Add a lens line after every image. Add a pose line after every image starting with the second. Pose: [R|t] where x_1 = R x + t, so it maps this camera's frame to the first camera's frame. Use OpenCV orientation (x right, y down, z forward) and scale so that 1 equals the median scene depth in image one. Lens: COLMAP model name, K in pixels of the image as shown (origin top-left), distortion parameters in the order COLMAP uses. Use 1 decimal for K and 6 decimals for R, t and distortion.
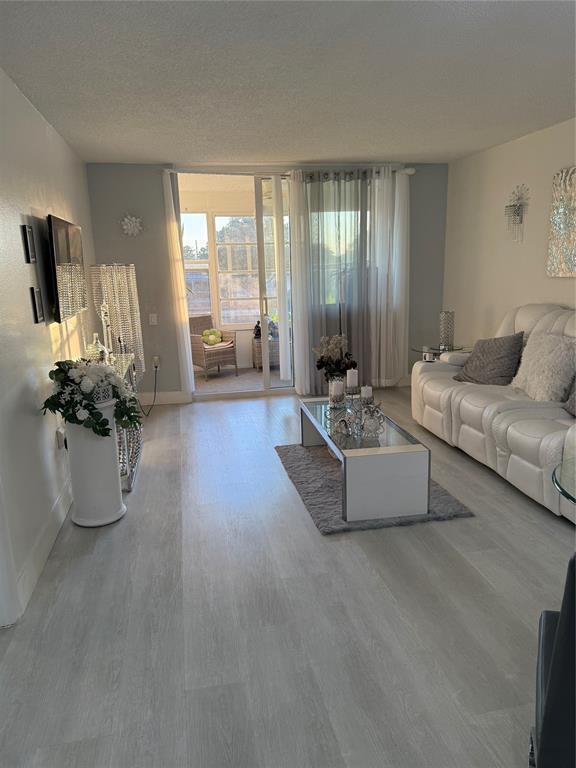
lens RADIAL K [[555.6, 0, 309.9], [0, 555.6, 420.7], [0, 0, 1]] dist [0.065272, -0.000216]
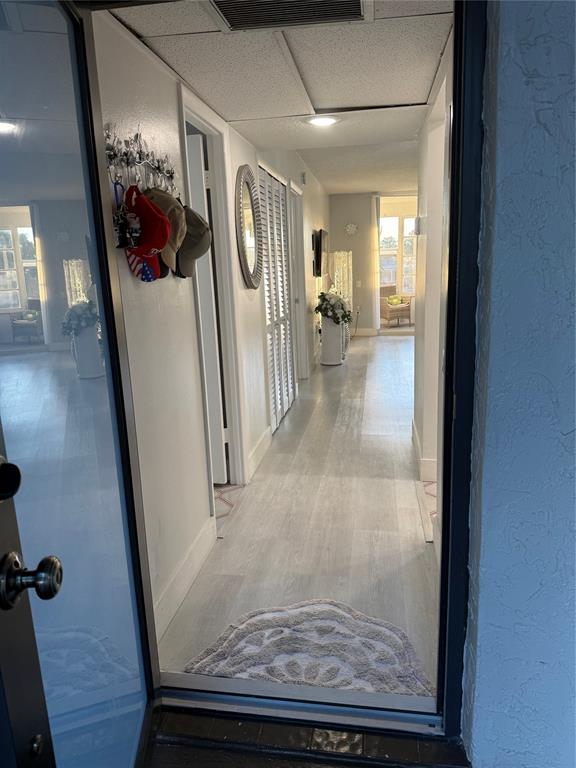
lens RADIAL K [[555.6, 0, 285.5], [0, 555.6, 384.1], [0, 0, 1]] dist [0.065272, -0.000216]
pose [[0.927910, 0.060018, -0.367941, 0.140731], [-0.077283, 0.996484, -0.032356, 0.178804], [0.364705, 0.058459, 0.929286, -0.578776]]
